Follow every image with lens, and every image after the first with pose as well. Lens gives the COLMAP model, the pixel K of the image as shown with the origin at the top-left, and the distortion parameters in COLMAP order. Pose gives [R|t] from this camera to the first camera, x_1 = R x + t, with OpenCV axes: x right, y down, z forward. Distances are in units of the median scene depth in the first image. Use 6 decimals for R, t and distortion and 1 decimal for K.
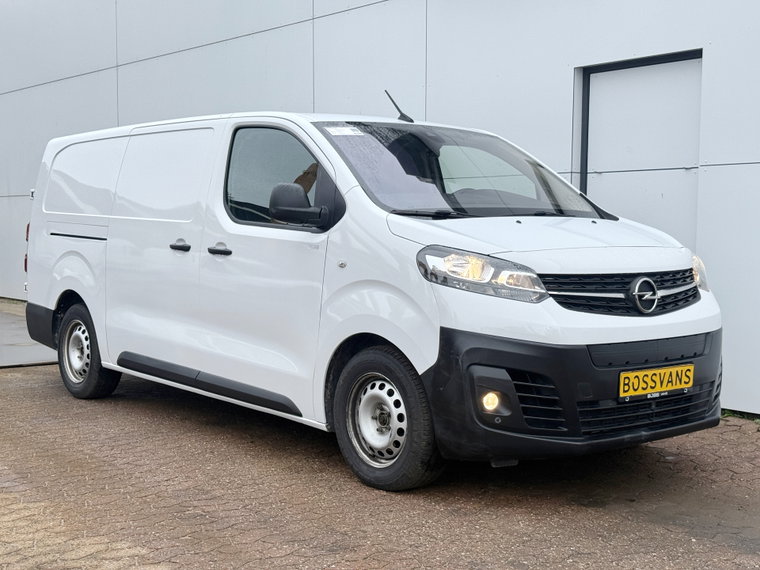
lens RADIAL K [[1040.1, 0, 381.5], [0, 1040.1, 285.2], [0, 0, 1]] dist [0.109634, 0.000000]
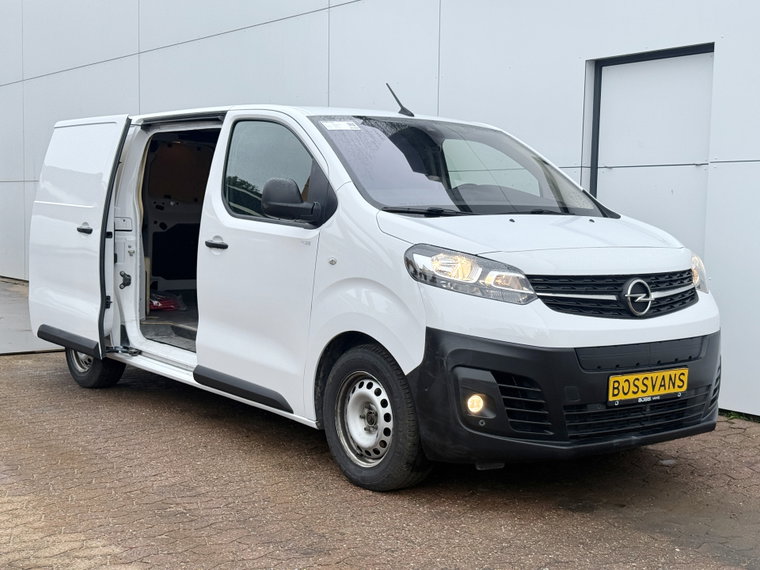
lens RADIAL K [[1040.1, 0, 381.9], [0, 1040.1, 279.7], [0, 0, 1]] dist [0.109634, 0.000000]
pose [[0.999341, 0.013586, -0.033654, 0.044641], [-0.013282, 0.999869, 0.009255, -0.012803], [0.033775, -0.008802, 0.999391, 0.011774]]
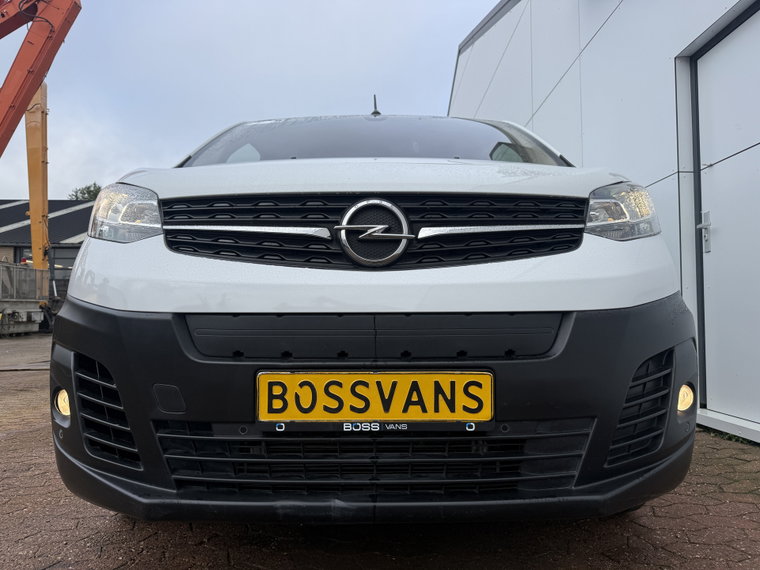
lens RADIAL K [[539.3, 0, 347.6], [0, 539.3, 269.0], [0, 0, 1]] dist [0.043773, -0.052882]
pose [[0.776537, -0.053159, -0.627825, 0.414294], [-0.025876, 0.992903, -0.116076, 0.060847], [0.629540, 0.106383, 0.769651, 0.788479]]
